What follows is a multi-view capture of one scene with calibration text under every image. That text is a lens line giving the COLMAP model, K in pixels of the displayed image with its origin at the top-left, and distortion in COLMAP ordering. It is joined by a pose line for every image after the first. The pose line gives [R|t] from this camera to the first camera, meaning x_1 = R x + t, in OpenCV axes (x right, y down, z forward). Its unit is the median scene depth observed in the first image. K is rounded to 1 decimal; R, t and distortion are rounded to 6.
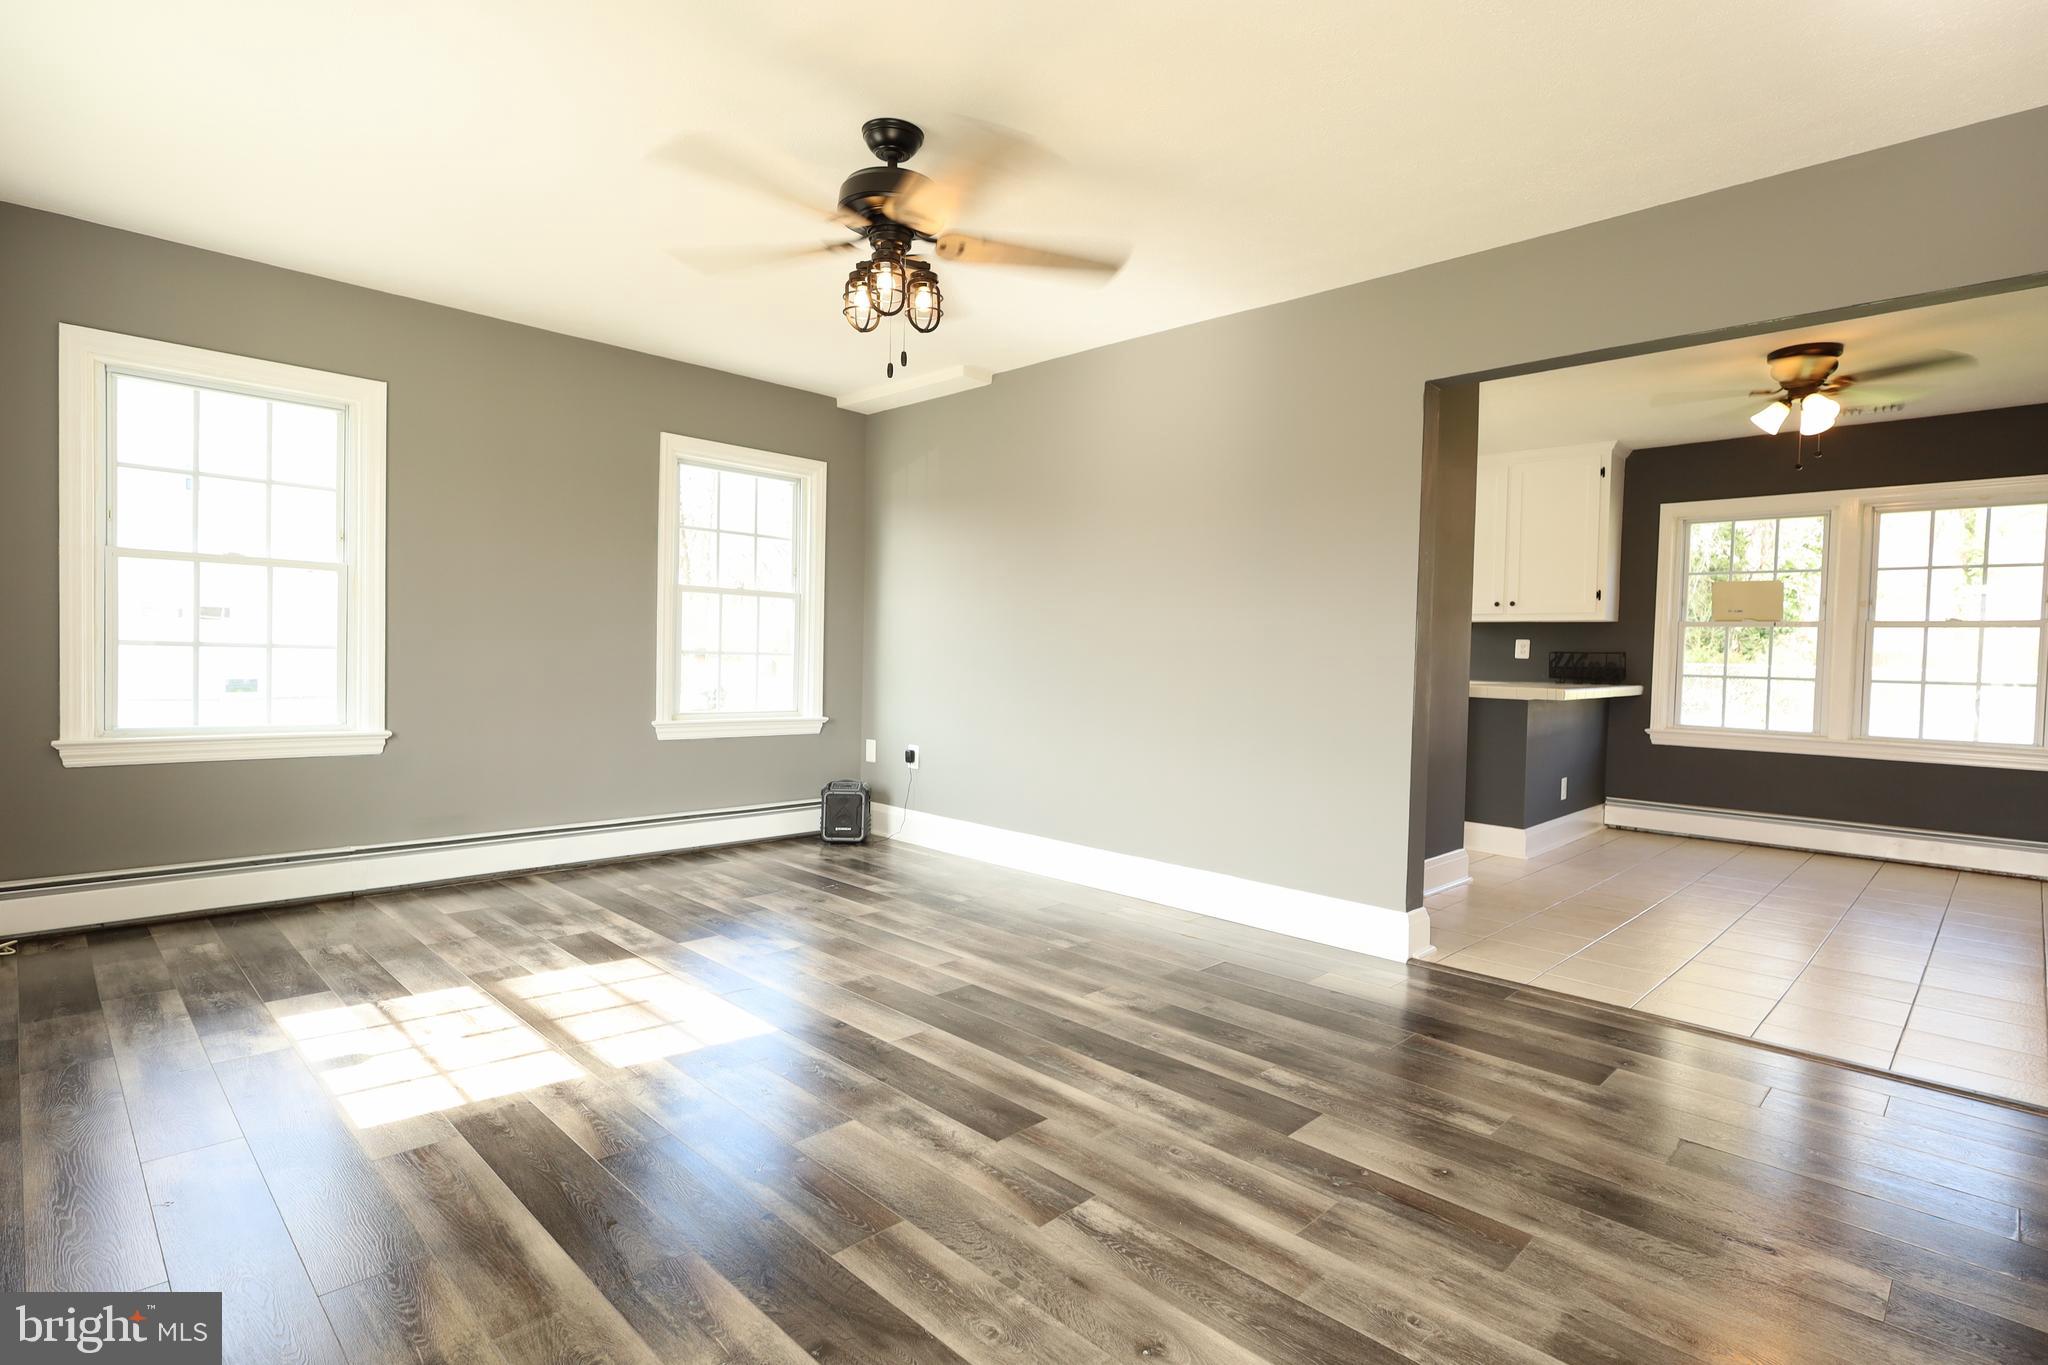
lens RADIAL K [[1008.8, 0, 1024.0], [0, 1008.8, 682.5], [0, 0, 1]] dist [0.001733, 0.002288]
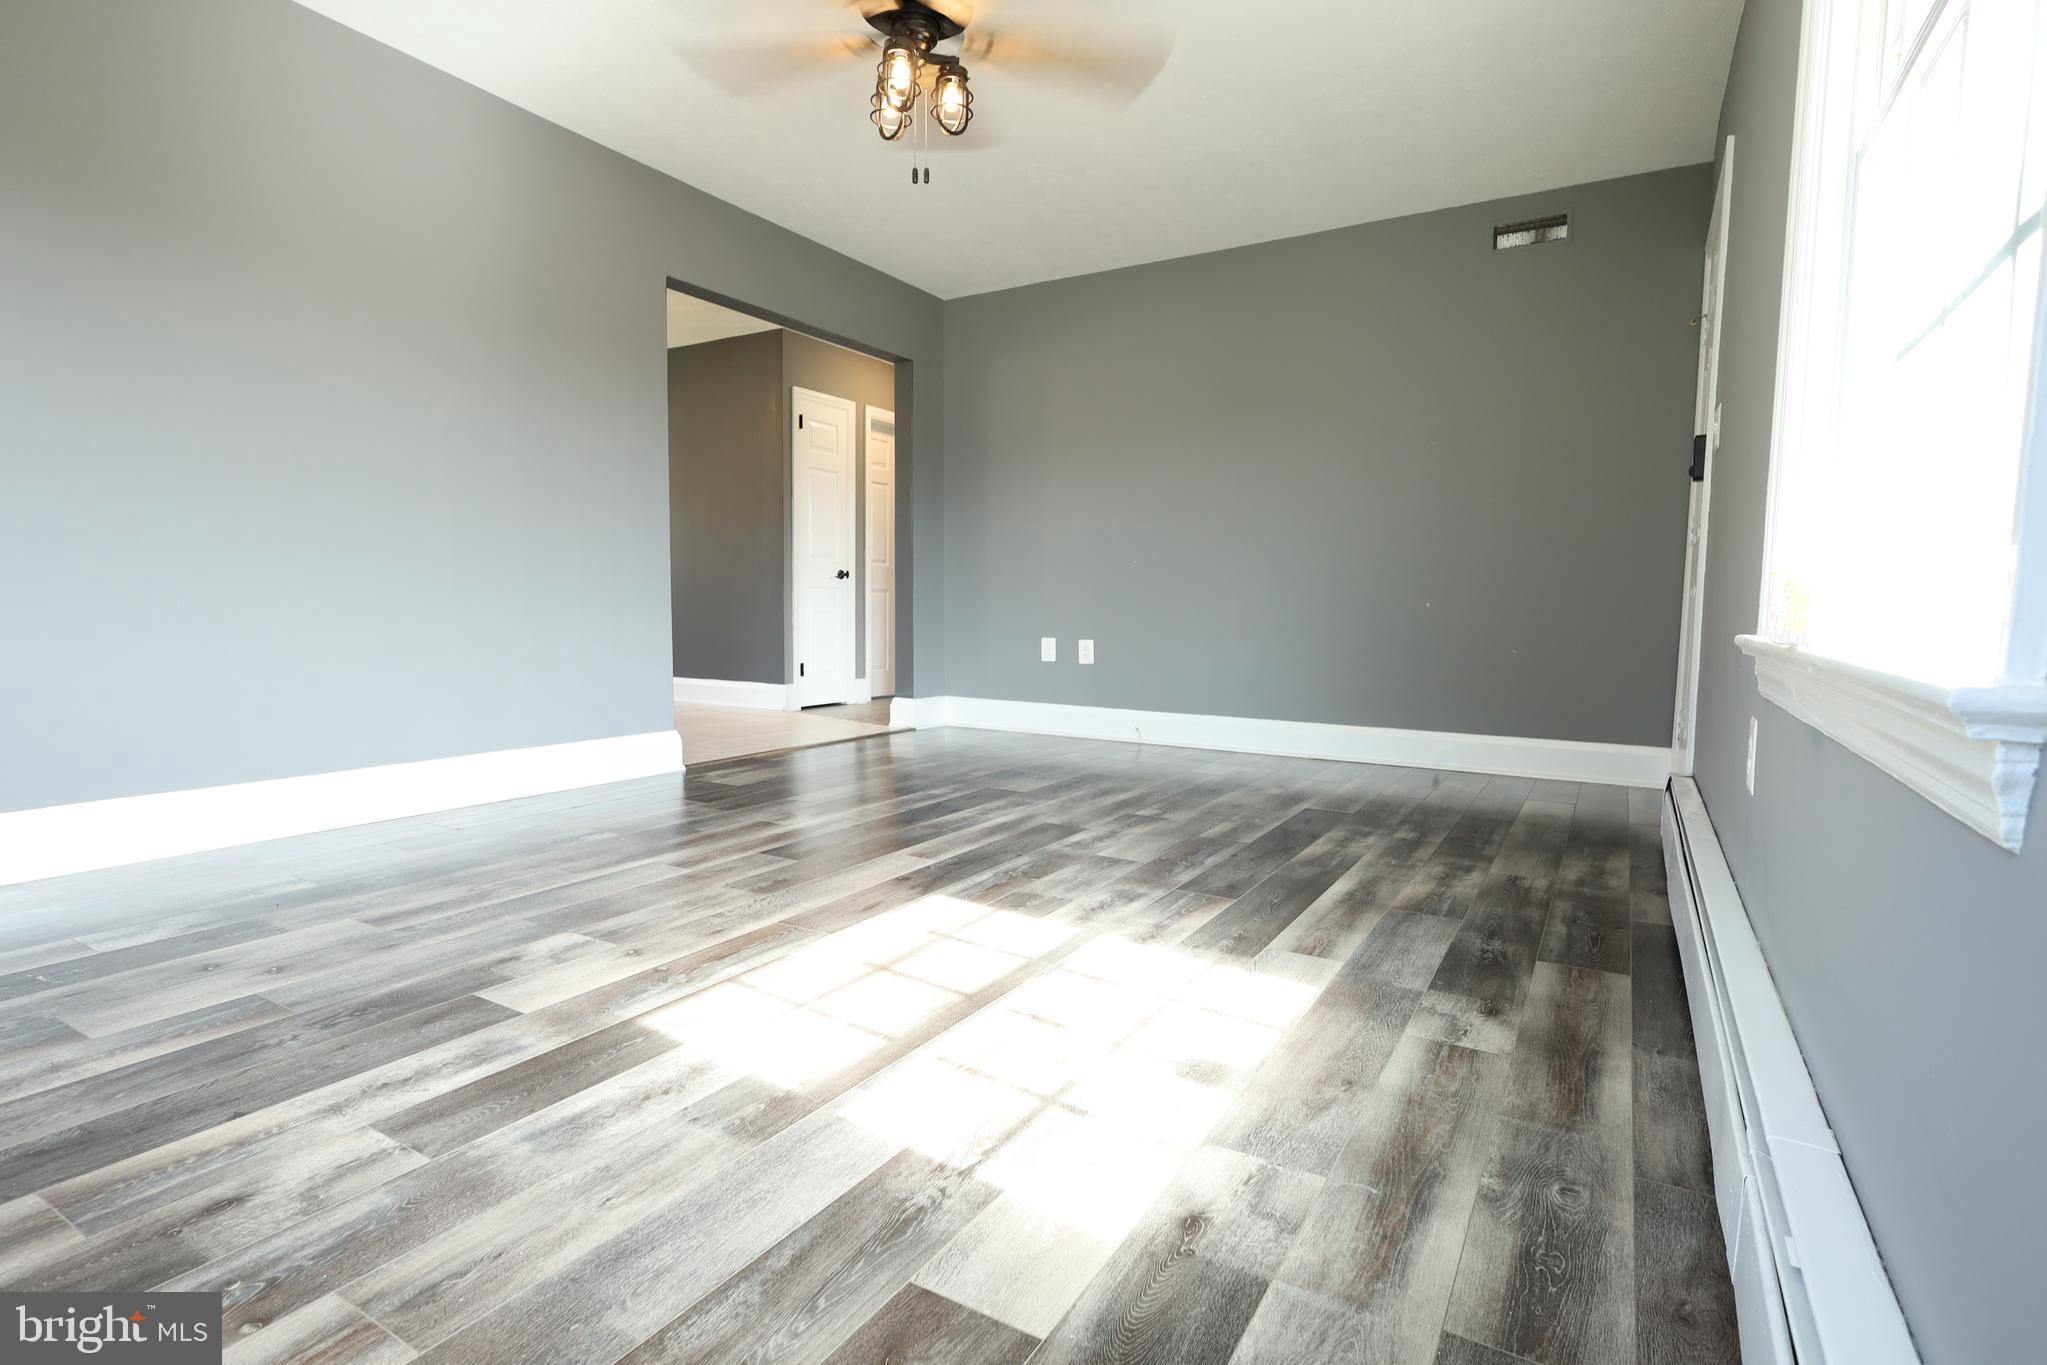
lens RADIAL K [[983.3, 0, 1023.5], [0, 983.3, 682.5], [0, 0, 1]] dist [-0.000355, 0.001110]
pose [[-0.233680, -0.104908, 0.966637, -0.972866], [0.012757, 0.993746, 0.110933, 0.055029], [-0.972230, 0.038254, -0.230881, 0.998387]]
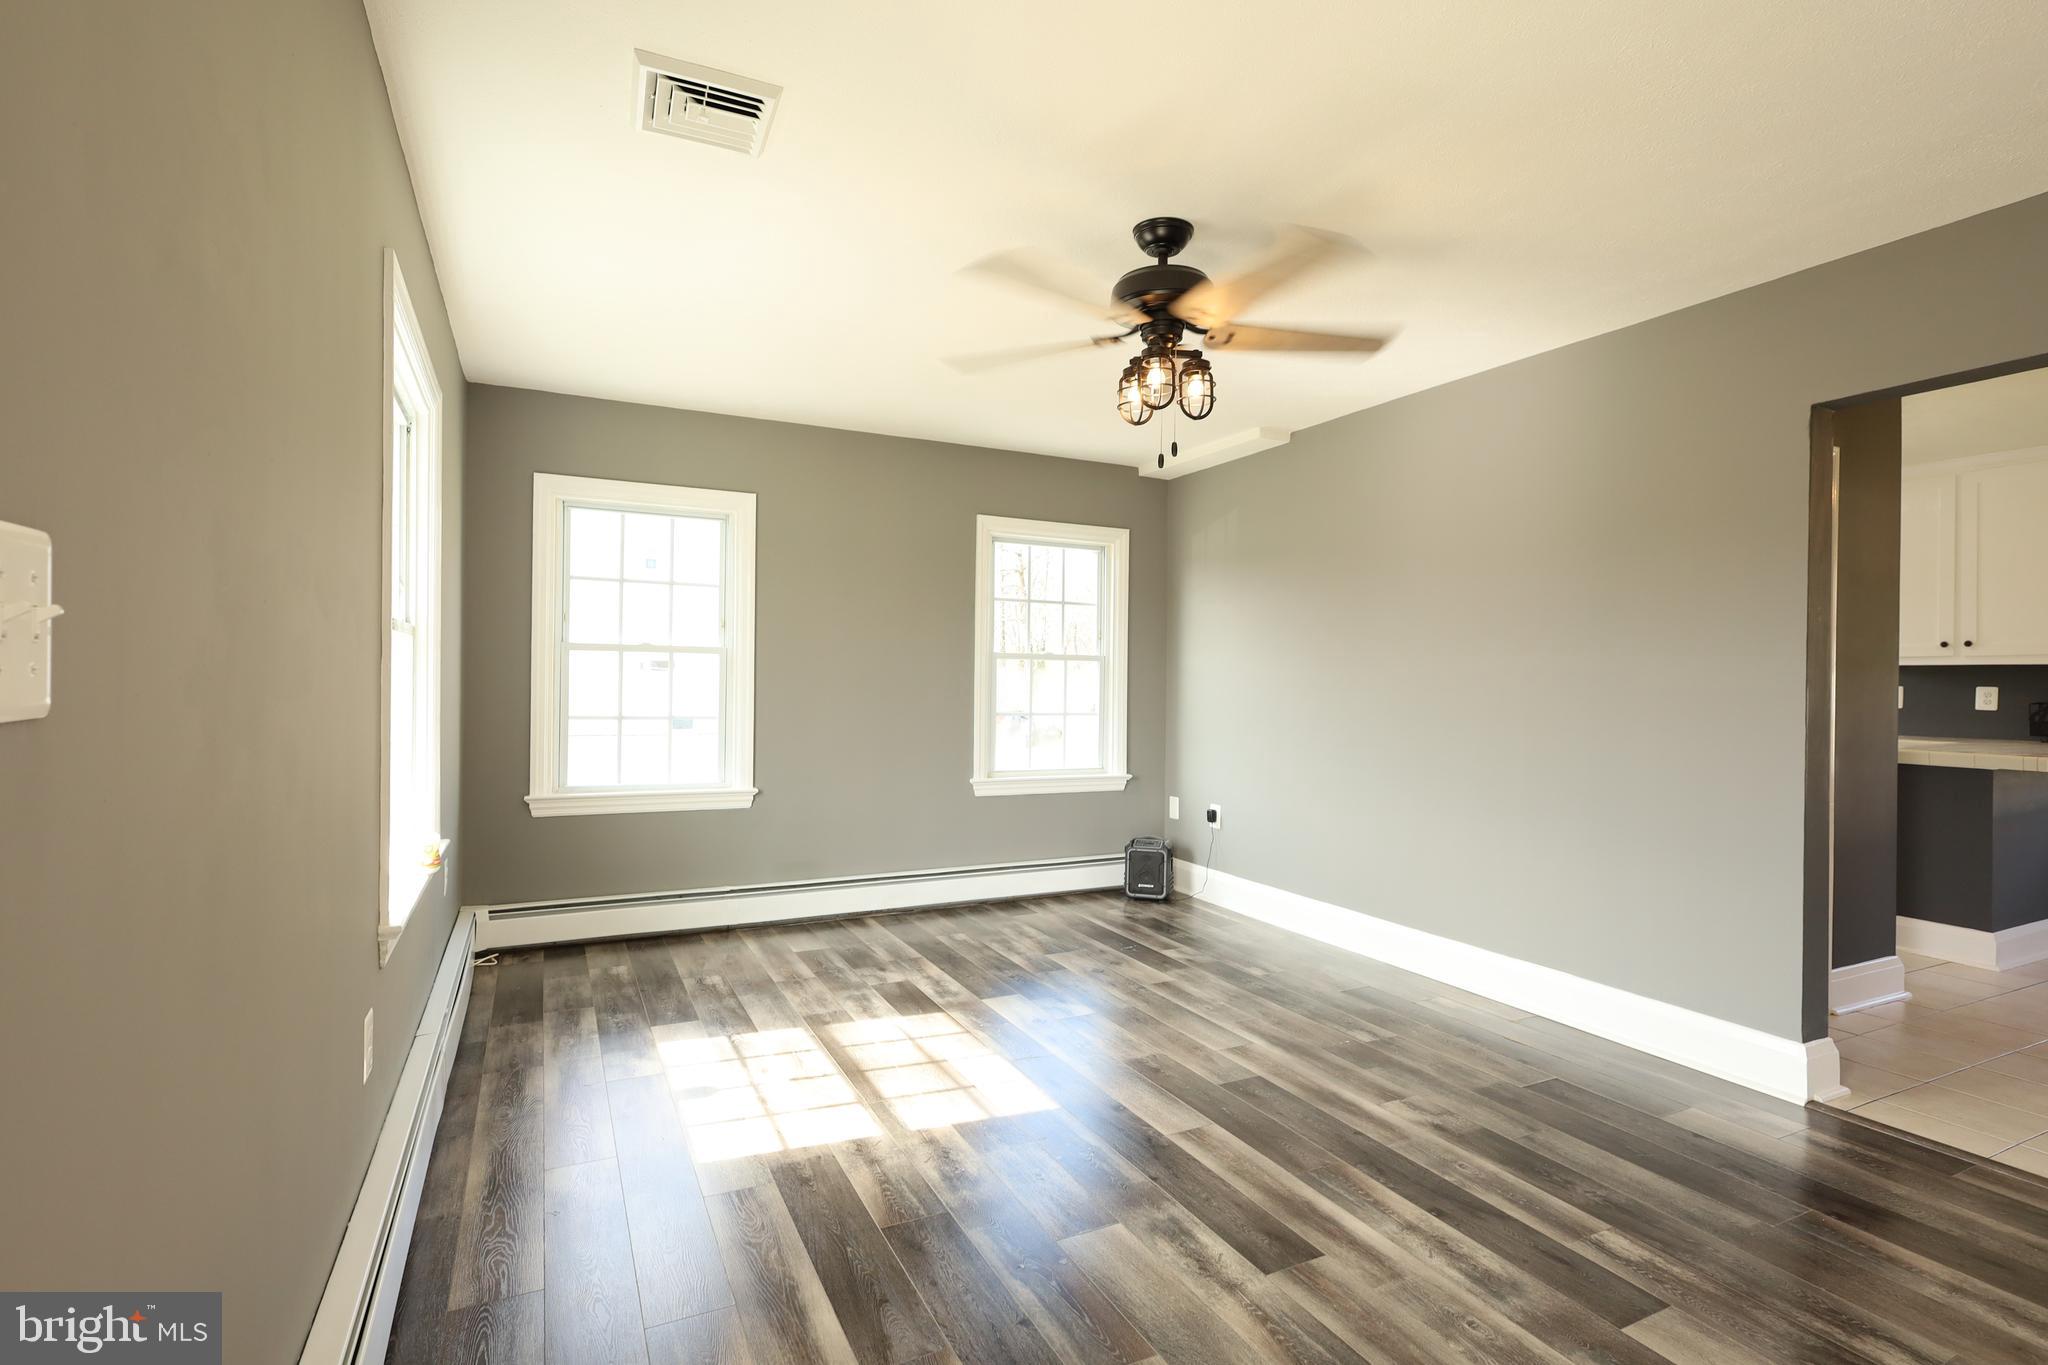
lens RADIAL K [[975.5, 0, 1024.0], [0, 975.5, 682.5], [0, 0, 1]] dist [0.003901, 0.000659]
pose [[0.946876, -0.012633, -0.321350, 0.041829], [0.001913, 0.999432, -0.033655, -0.047977], [0.321592, 0.031252, 0.946362, 0.031514]]
